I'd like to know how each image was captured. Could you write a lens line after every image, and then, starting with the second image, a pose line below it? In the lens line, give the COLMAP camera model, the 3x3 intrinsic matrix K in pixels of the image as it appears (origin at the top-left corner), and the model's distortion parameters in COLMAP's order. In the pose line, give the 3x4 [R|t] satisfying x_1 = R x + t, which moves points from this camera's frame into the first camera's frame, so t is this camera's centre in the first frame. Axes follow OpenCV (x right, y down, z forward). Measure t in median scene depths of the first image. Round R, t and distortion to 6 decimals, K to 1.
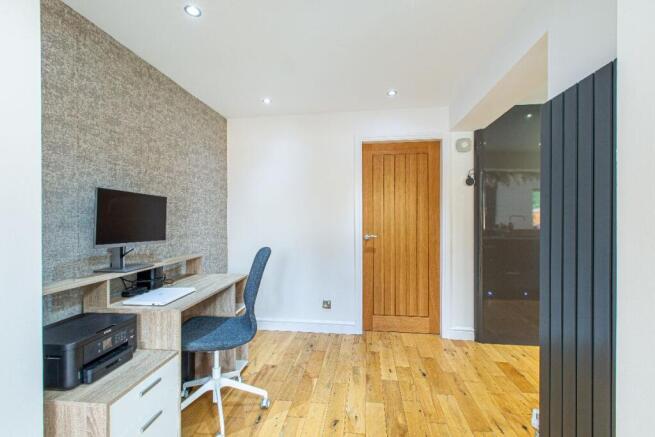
lens RADIAL K [[298.0, 0, 321.3], [0, 298.0, 217.5], [0, 0, 1]] dist [0.001479, 0.000374]
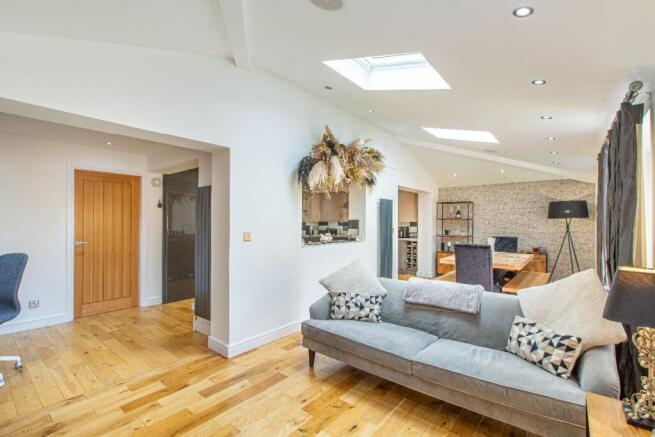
lens RADIAL K [[298.0, 0, 327.0], [0, 298.0, 220.4], [0, 0, 1]] dist [0.001479, 0.000374]
pose [[0.522702, 0.007291, 0.852484, -0.397272], [0.000673, 0.999960, -0.008965, -0.023351], [-0.852515, 0.005260, 0.522676, -0.602318]]
